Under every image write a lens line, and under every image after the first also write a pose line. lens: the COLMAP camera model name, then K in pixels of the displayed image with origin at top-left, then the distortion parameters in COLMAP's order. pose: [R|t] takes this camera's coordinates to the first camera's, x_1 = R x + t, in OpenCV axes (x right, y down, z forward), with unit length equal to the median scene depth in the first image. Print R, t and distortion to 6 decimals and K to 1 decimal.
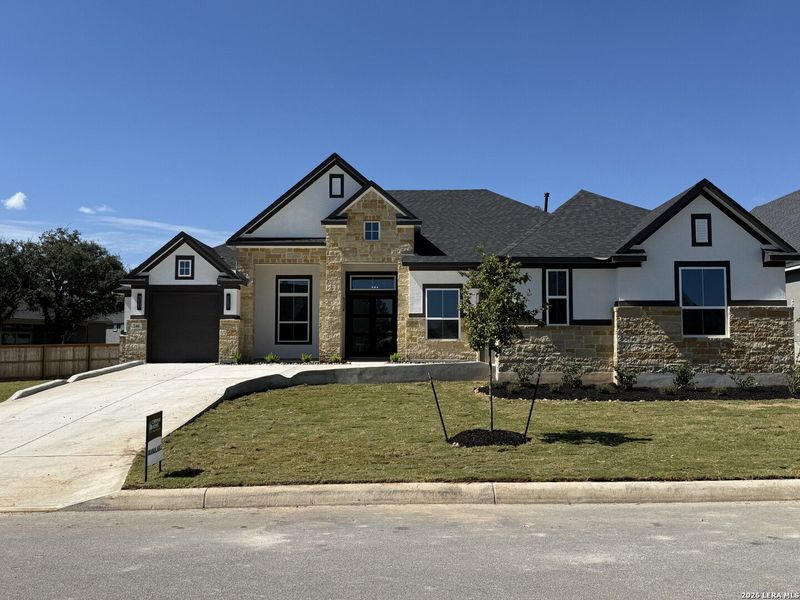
lens RADIAL K [[746.3, 0, 400.0], [0, 746.3, 300.0], [0, 0, 1]] dist [0.083554, -0.003746]
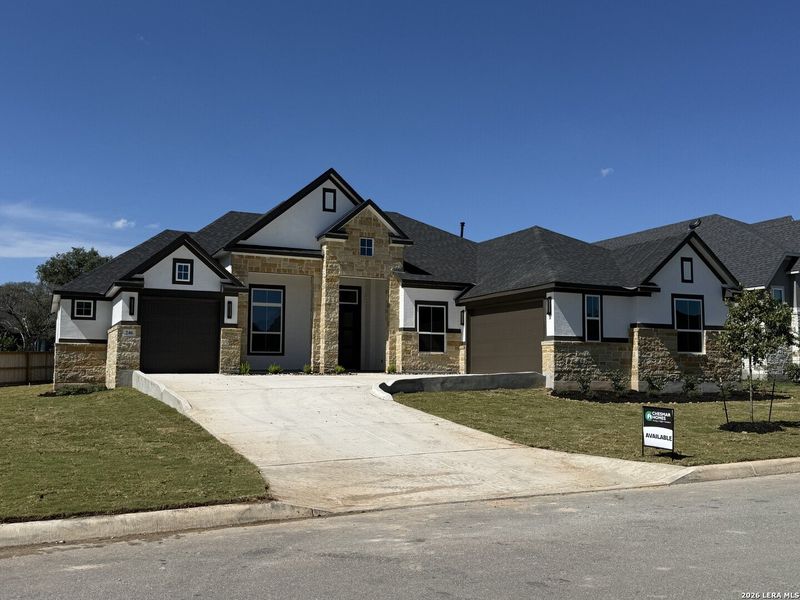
lens RADIAL K [[772.9, 0, 400.0], [0, 772.9, 300.0], [0, 0, 1]] dist [0.097859, -0.001213]
pose [[0.903048, 0.044314, 0.427248, -0.459576], [-0.036022, 0.998973, -0.027475, 0.009324], [-0.428027, 0.009421, 0.903717, 0.006784]]
